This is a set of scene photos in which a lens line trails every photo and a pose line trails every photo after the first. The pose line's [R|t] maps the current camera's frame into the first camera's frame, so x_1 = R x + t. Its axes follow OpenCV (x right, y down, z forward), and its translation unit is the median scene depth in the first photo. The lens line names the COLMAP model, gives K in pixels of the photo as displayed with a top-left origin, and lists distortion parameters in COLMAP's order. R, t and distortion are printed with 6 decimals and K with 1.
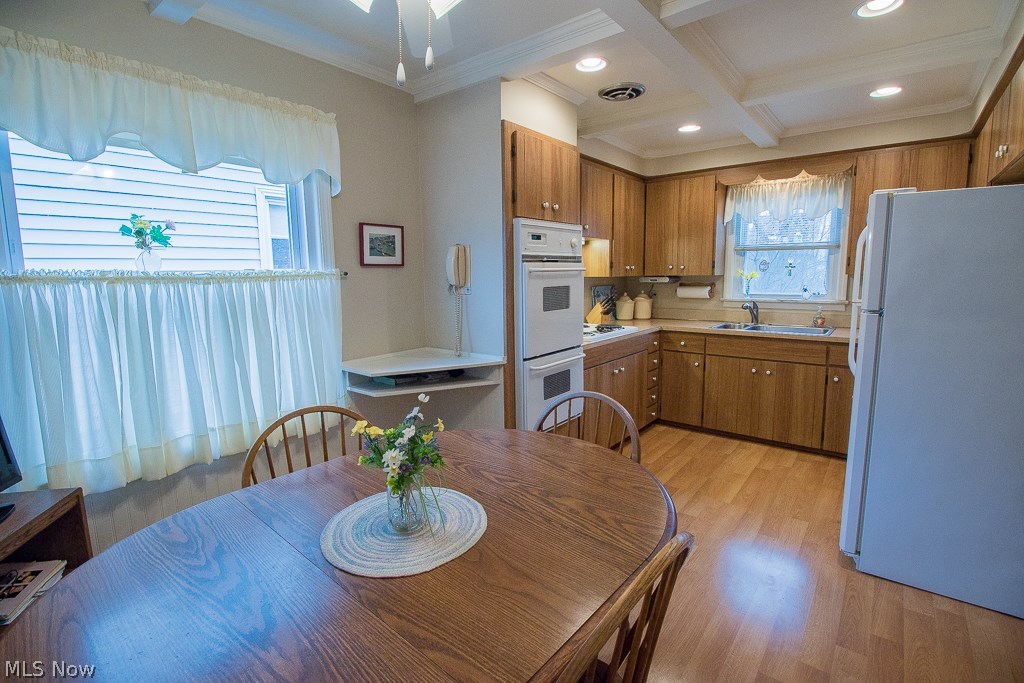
lens RADIAL K [[465.1, 0, 512.3], [0, 465.1, 335.6], [0, 0, 1]] dist [0.001748, 0.000172]
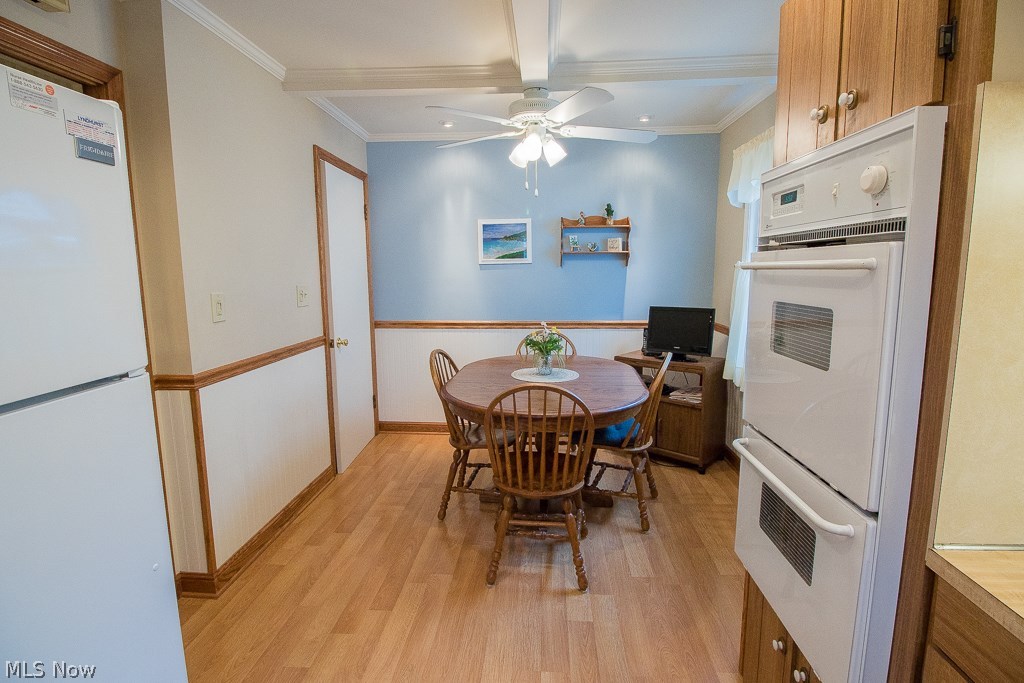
lens RADIAL K [[465.1, 0, 512.3], [0, 465.1, 335.6], [0, 0, 1]] dist [0.001748, 0.000172]
pose [[-0.814987, 0.099713, -0.570836, 0.374060], [-0.064654, 0.963287, 0.260573, -0.117241], [0.575861, 0.249271, -0.778619, 0.809792]]
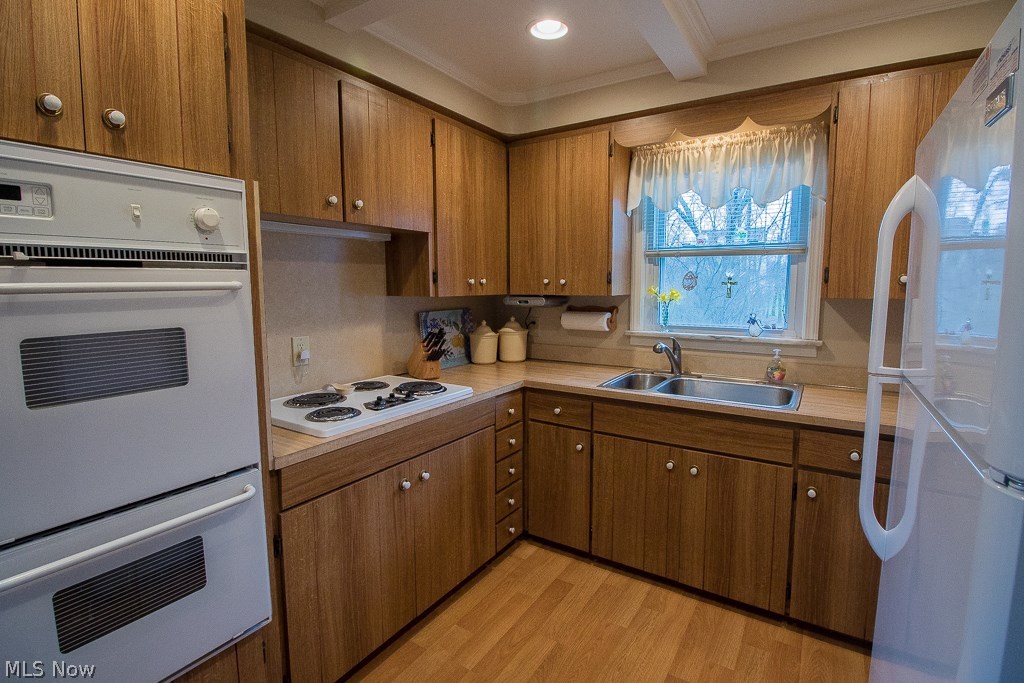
lens RADIAL K [[465.1, 0, 512.3], [0, 465.1, 335.6], [0, 0, 1]] dist [0.001748, 0.000172]
pose [[0.995622, -0.000089, 0.093471, 0.254693], [0.002412, 0.999691, -0.024744, -0.064272], [-0.093439, 0.024861, 0.995315, 0.417289]]
